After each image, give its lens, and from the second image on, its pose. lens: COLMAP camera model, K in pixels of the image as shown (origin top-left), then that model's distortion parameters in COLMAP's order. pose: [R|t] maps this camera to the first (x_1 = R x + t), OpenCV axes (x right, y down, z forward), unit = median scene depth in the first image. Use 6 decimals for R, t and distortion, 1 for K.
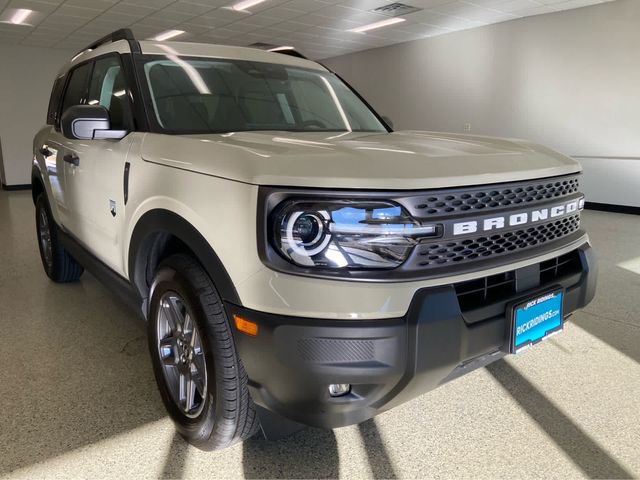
lens RADIAL K [[495.7, 0, 325.4], [0, 495.7, 241.2], [0, 0, 1]] dist [0.112461, -0.158119]
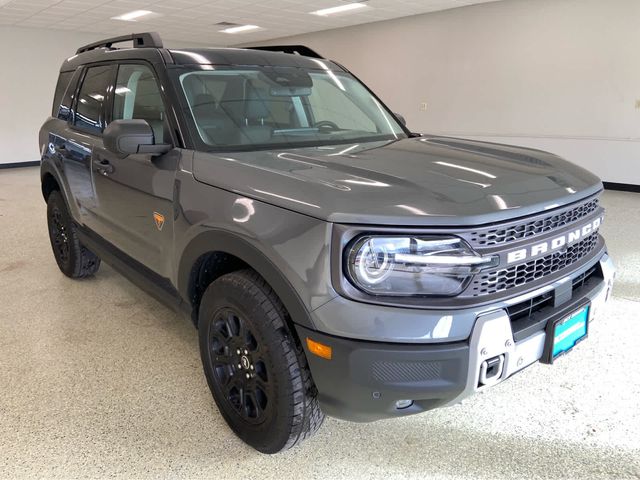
lens RADIAL K [[495.7, 0, 325.4], [0, 495.7, 241.2], [0, 0, 1]] dist [0.112461, -0.158119]
pose [[0.998434, -0.012180, 0.054603, -0.192280], [0.008392, 0.997576, 0.069079, -0.132954], [-0.055312, -0.068513, 0.996116, -0.071818]]
